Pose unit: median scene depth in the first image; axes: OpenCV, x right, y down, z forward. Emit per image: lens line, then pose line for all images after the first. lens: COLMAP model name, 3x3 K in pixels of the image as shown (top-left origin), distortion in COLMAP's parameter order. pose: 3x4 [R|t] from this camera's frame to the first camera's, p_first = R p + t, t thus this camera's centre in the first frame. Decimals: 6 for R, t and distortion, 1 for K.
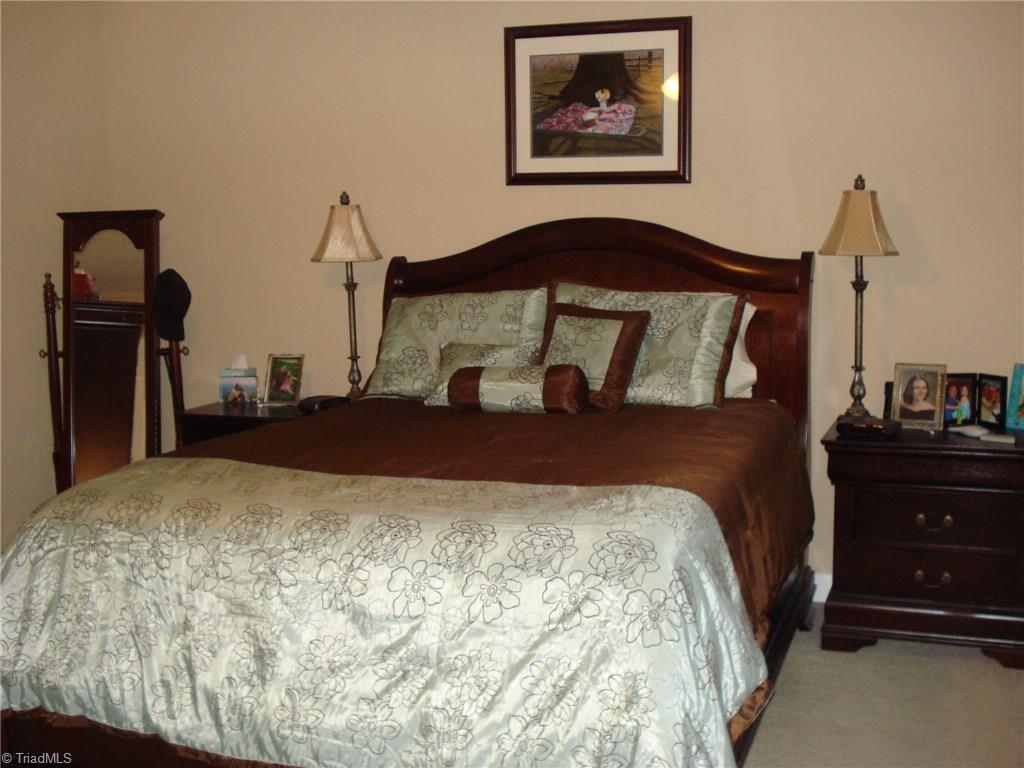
lens RADIAL K [[1158.9, 0, 519.2], [0, 1158.9, 389.0], [0, 0, 1]] dist [-0.098040, 0.000000]
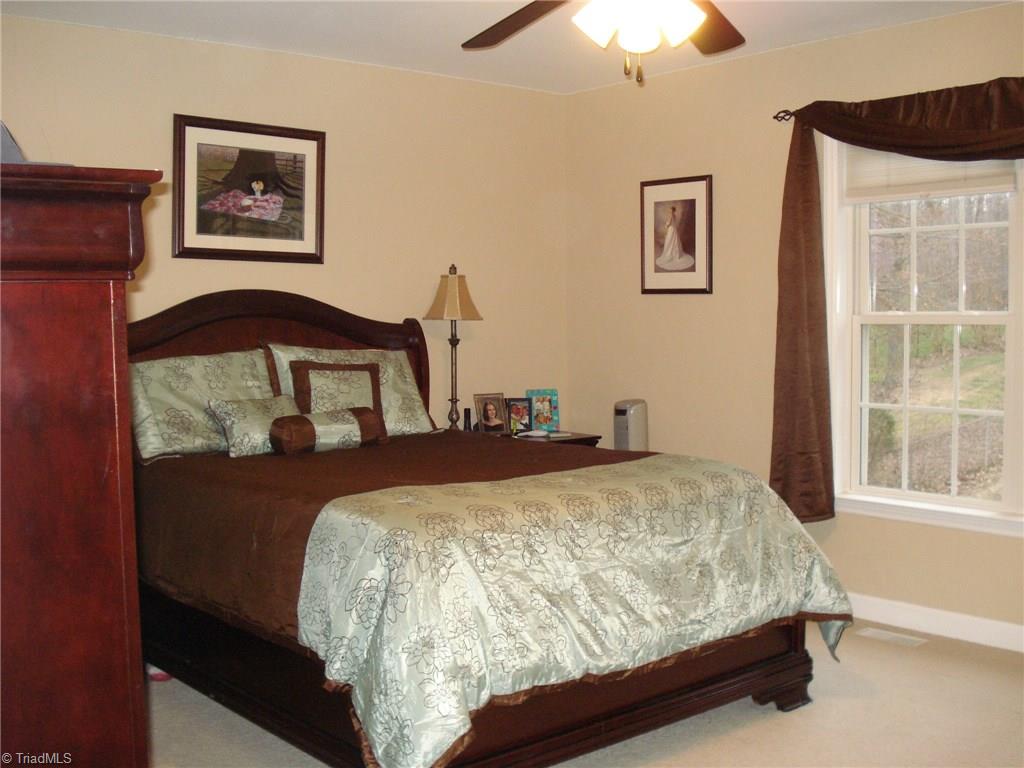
lens RADIAL K [[1158.9, 0, 517.4], [0, 1158.9, 389.0], [0, 0, 1]] dist [-0.098040, 0.000000]
pose [[0.487582, -0.046677, 0.871828, -0.921649], [0.106170, 0.994329, -0.006141, -0.014744], [-0.866598, 0.095556, 0.489773, 0.236995]]
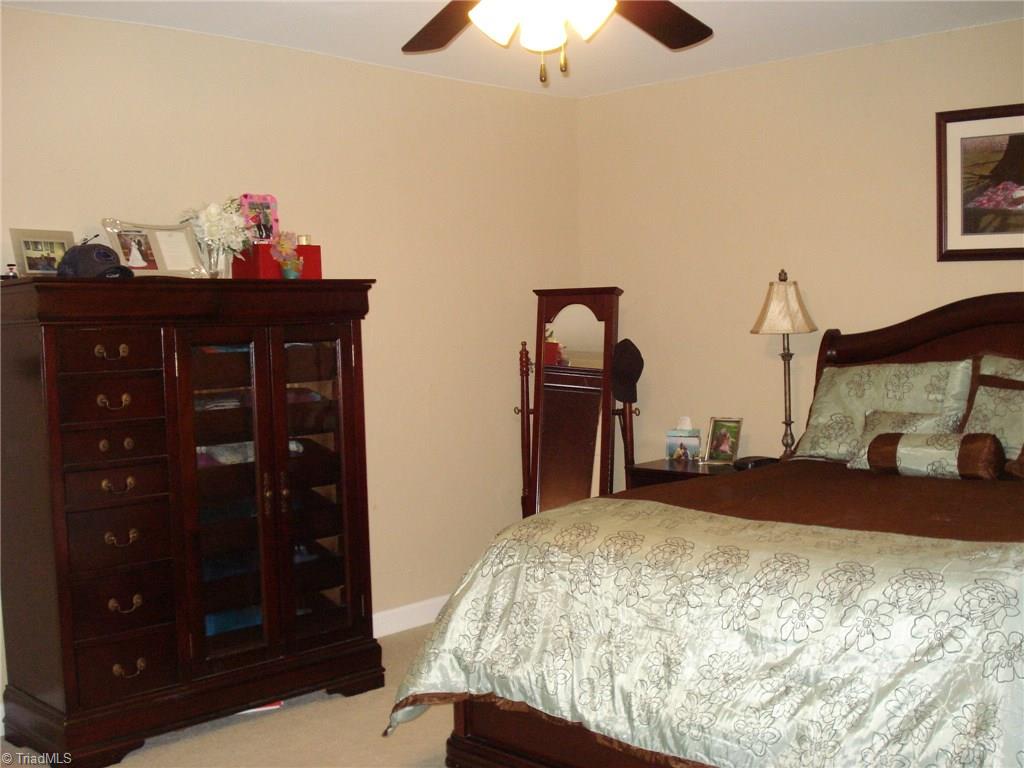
lens RADIAL K [[1158.9, 0, 515.8], [0, 1158.9, 382.4], [0, 0, 1]] dist [-0.098040, 0.000000]
pose [[0.918853, 0.018380, -0.394172, 0.055381], [-0.044726, 0.997328, -0.057756, 0.010733], [0.392057, 0.070699, 0.917220, -0.103004]]
